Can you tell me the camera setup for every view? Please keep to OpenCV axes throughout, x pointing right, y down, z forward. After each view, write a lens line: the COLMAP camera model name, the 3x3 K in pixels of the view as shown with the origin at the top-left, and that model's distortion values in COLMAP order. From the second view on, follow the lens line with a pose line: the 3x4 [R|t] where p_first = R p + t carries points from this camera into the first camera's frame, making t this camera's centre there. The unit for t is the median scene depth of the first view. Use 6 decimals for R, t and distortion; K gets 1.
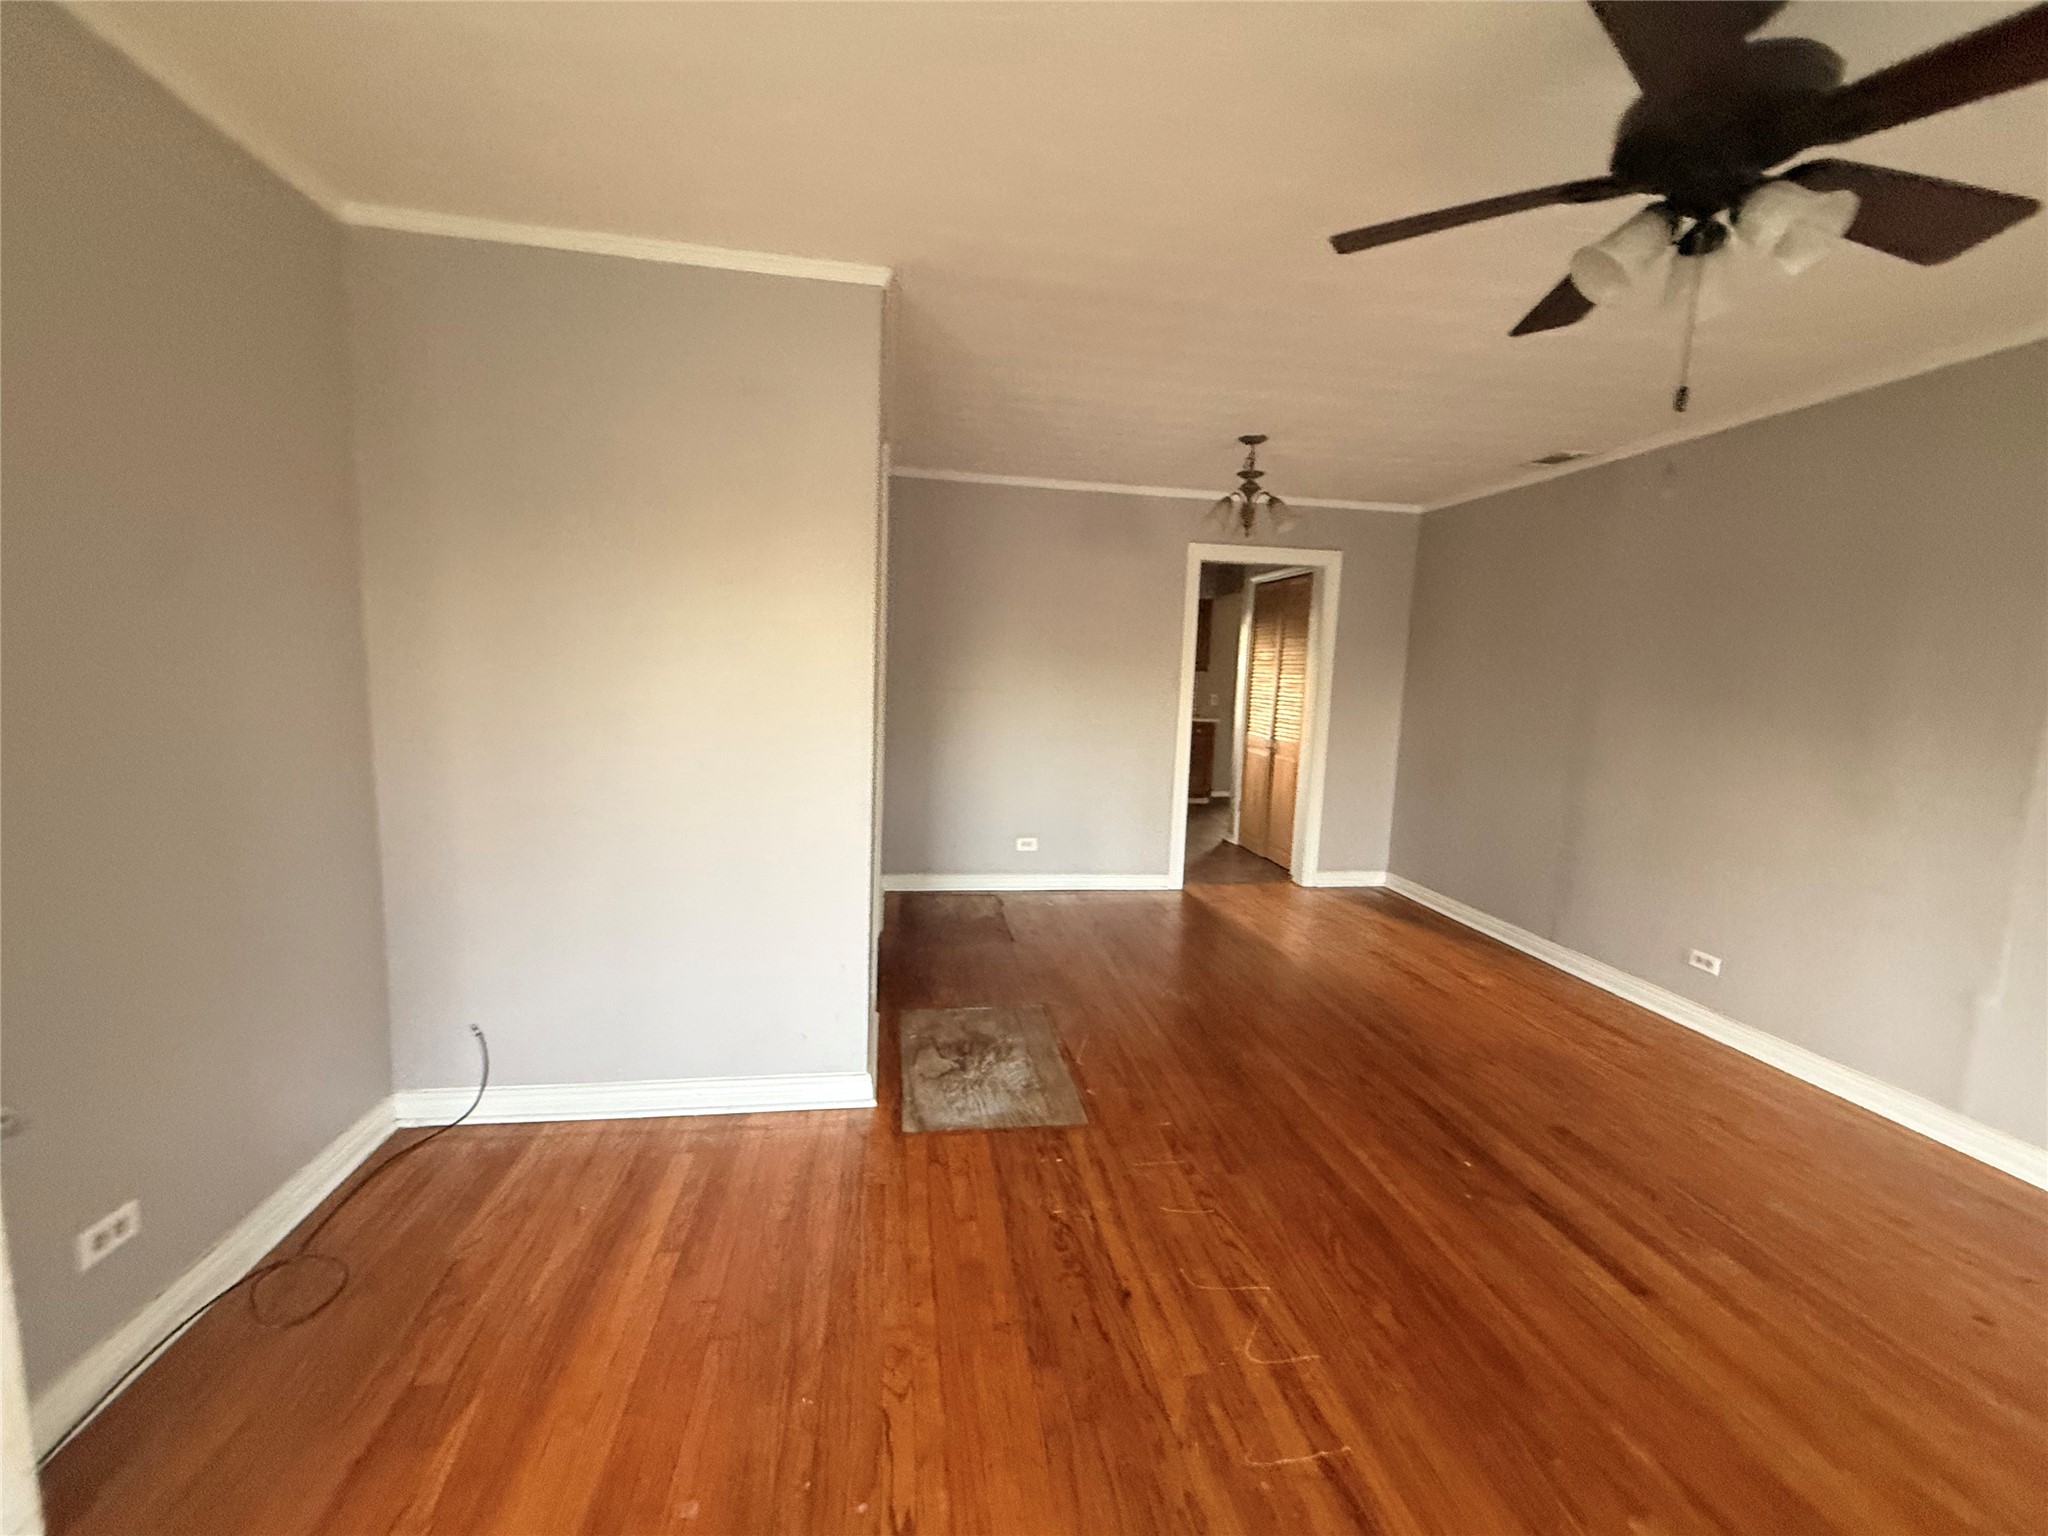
lens RADIAL K [[828.9, 0, 1027.4], [0, 828.9, 773.4], [0, 0, 1]] dist [-0.003291, -0.000190]
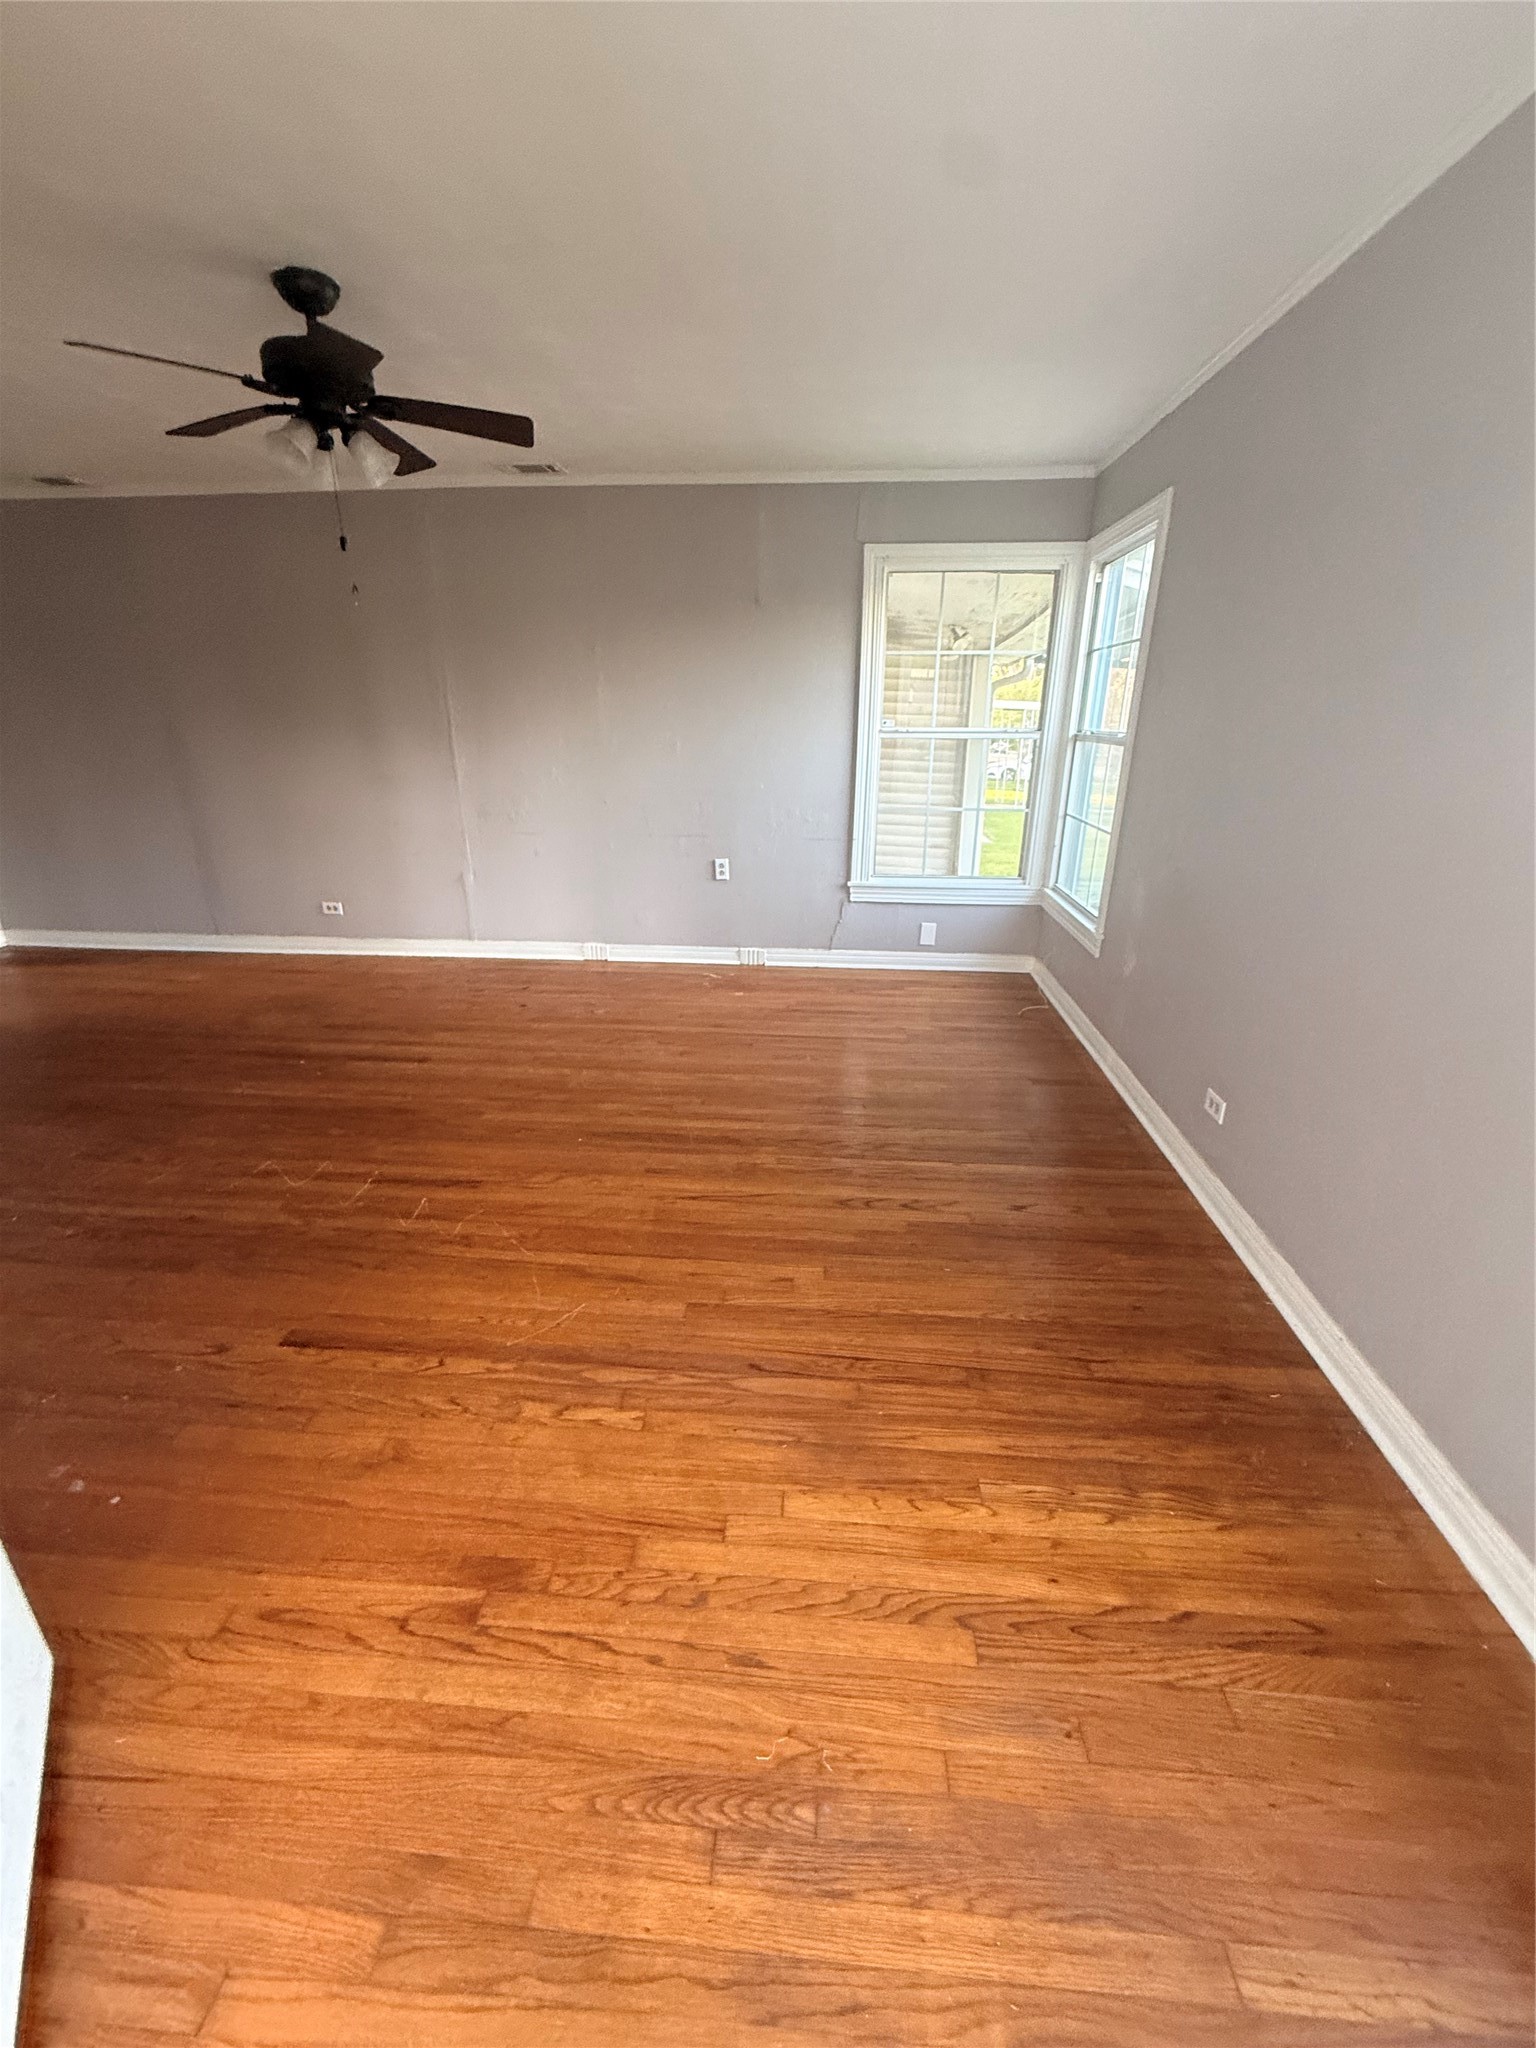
lens RADIAL K [[828.9, 0, 768.0], [0, 828.9, 1024.0], [0, 0, 1]] dist [-0.003291, -0.000190]
pose [[0.238826, -0.376602, 0.895060, -0.622216], [0.131743, 0.925777, 0.354374, -0.000837], [-0.962084, 0.033284, 0.270715, -0.213558]]
